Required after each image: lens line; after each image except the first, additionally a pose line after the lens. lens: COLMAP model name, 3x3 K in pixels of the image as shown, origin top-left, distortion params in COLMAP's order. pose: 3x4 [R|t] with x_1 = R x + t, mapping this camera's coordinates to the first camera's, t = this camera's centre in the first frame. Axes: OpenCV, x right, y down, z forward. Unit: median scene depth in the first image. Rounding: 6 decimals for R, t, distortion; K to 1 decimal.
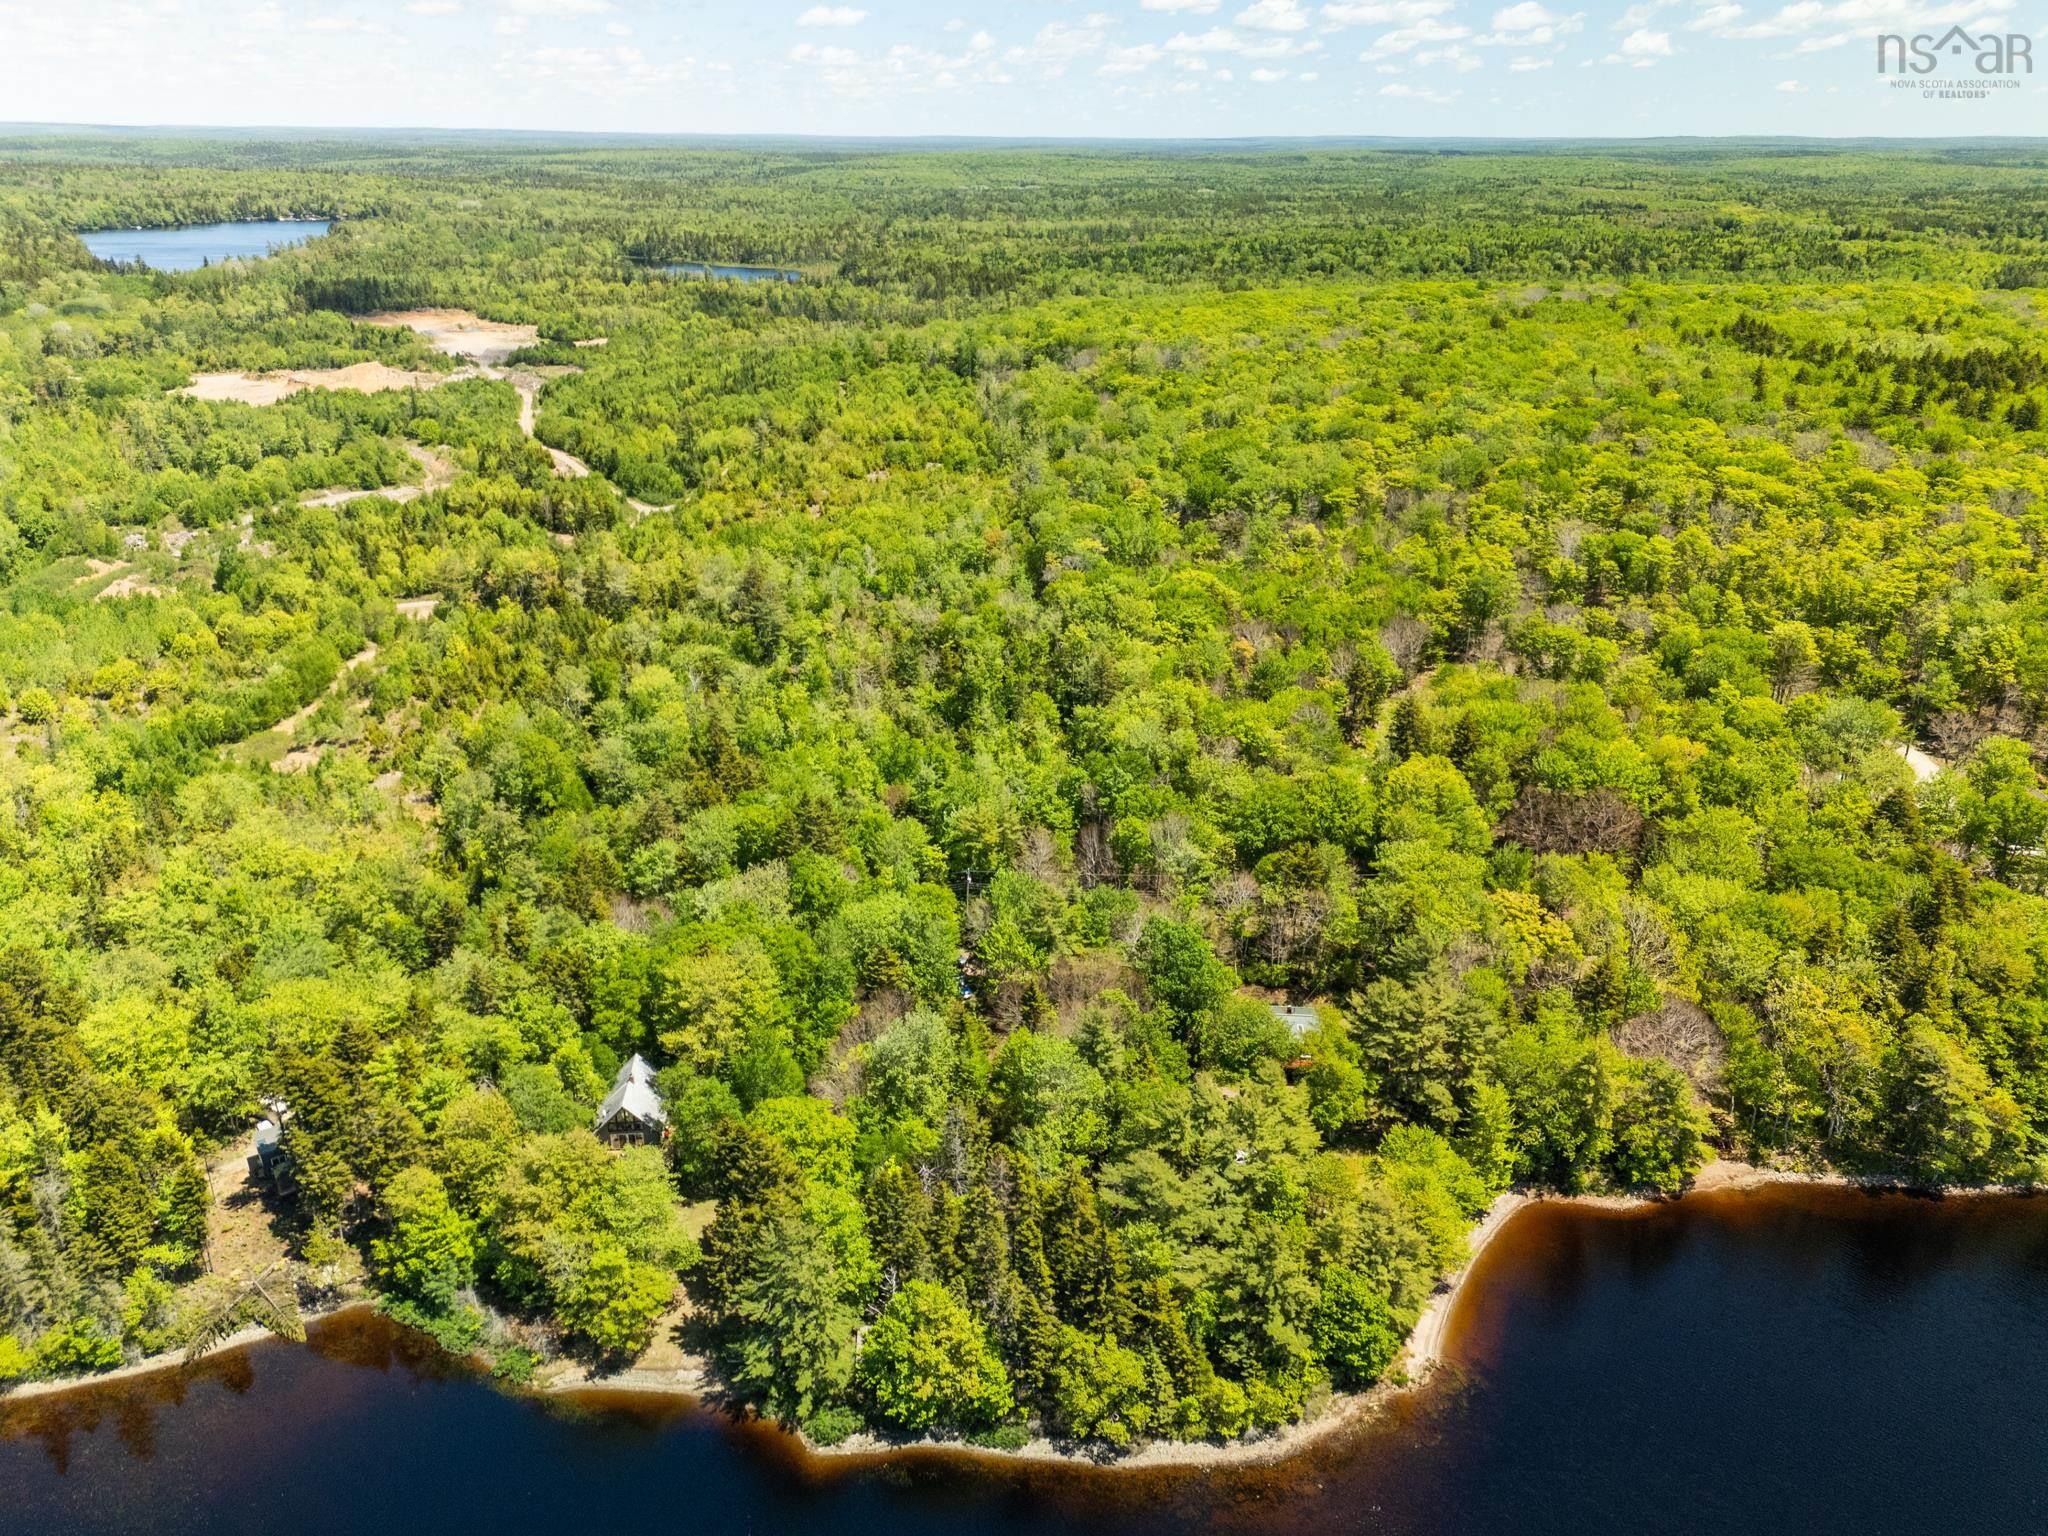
lens RADIAL K [[1497.3, 0, 1024.0], [0, 1497.3, 768.0], [0, 0, 1]] dist [0.084855, -0.070772]
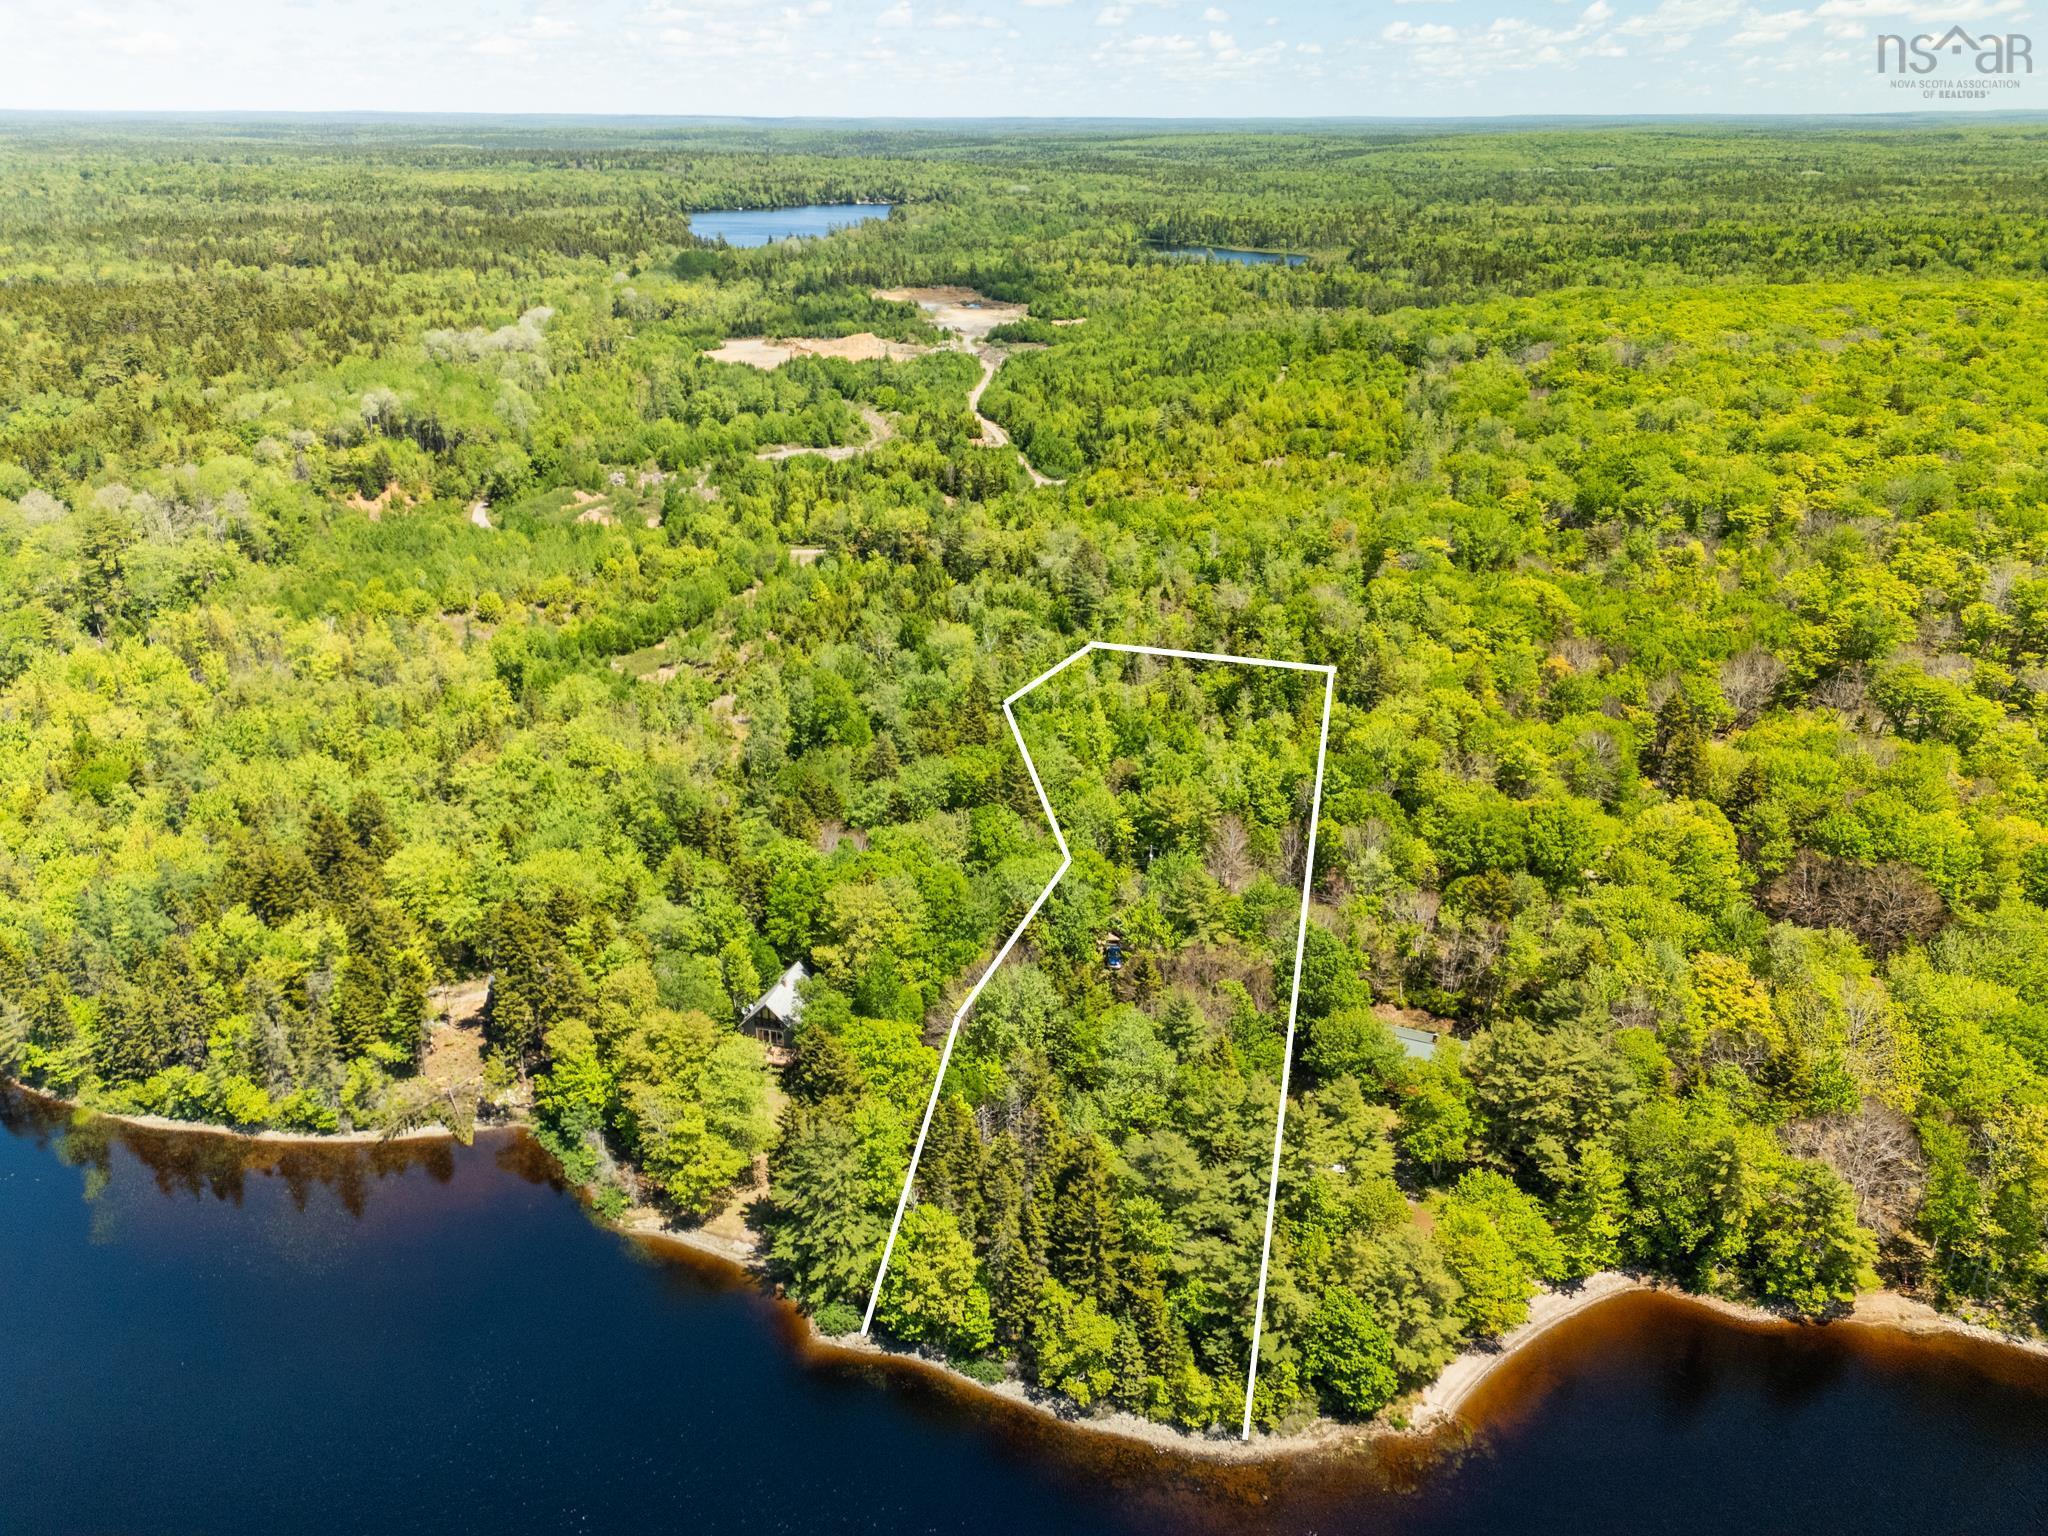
lens RADIAL K [[1518.7, 0, 1024.0], [0, 1518.7, 768.0], [0, 0, 1]] dist [0.090199, -0.084368]
pose [[0.940696, 0.129196, -0.313685, 0.140839], [-0.127935, 0.991475, 0.024695, 0.000982], [0.314202, 0.016901, 0.949206, 0.000810]]
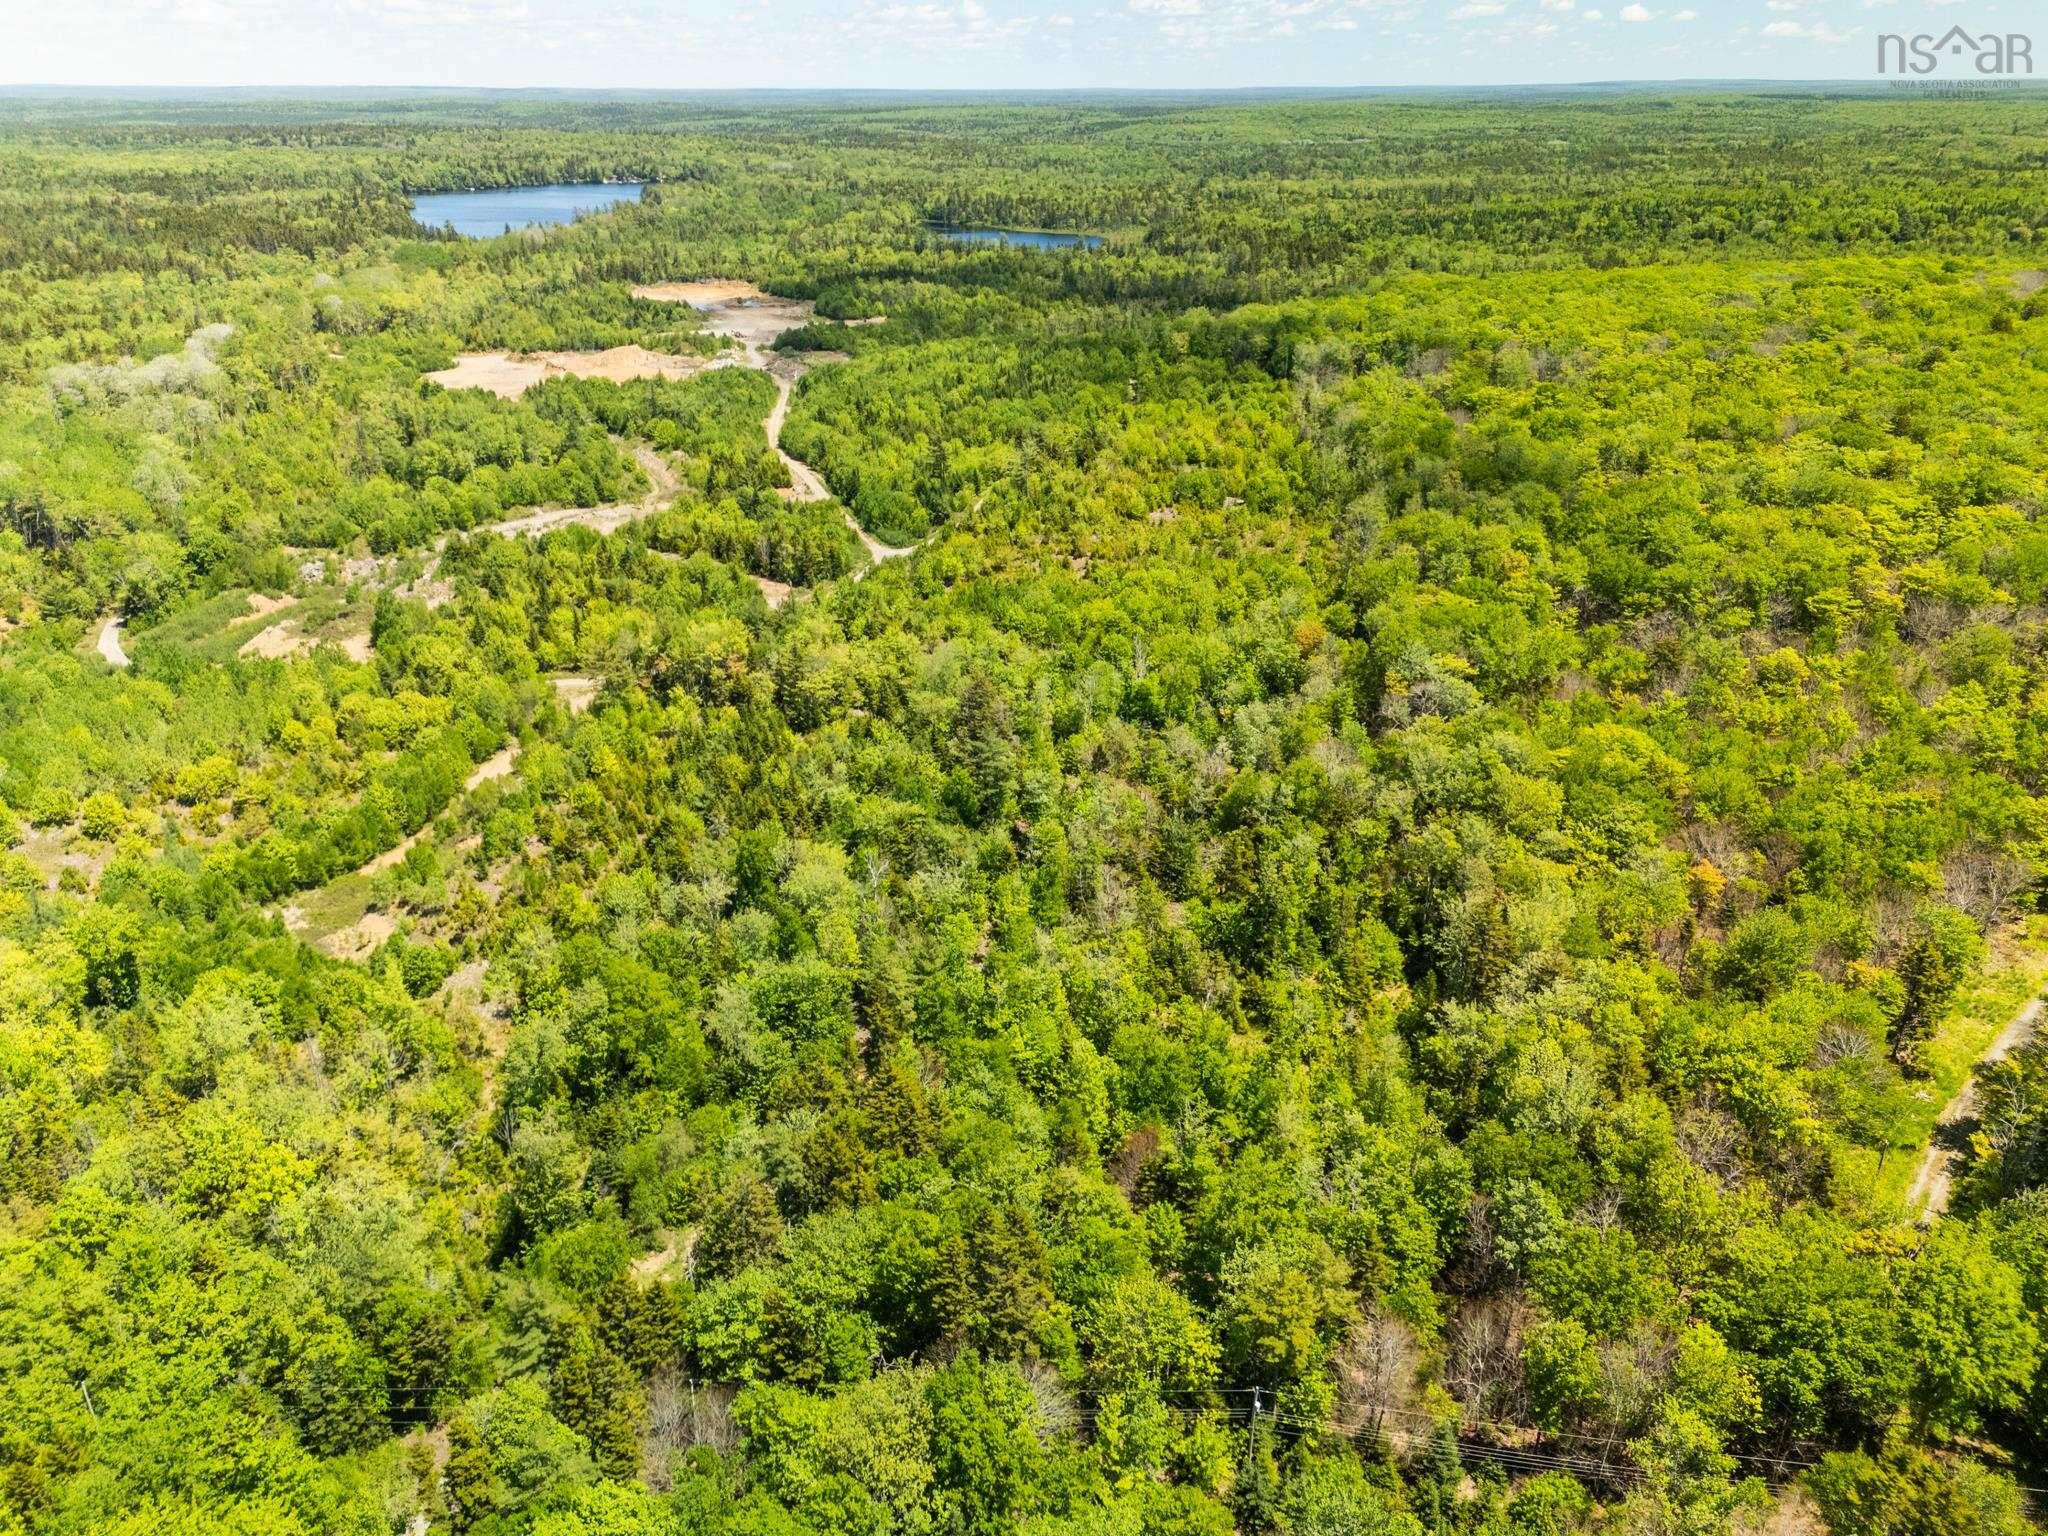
lens RADIAL K [[1497.3, 0, 1024.0], [0, 1497.3, 768.0], [0, 0, 1]] dist [0.084855, -0.070772]
pose [[0.981265, 0.070916, -0.179135, -0.026799], [-0.066272, 0.997295, 0.031785, -0.127748], [0.180905, -0.019317, 0.983311, 0.307021]]
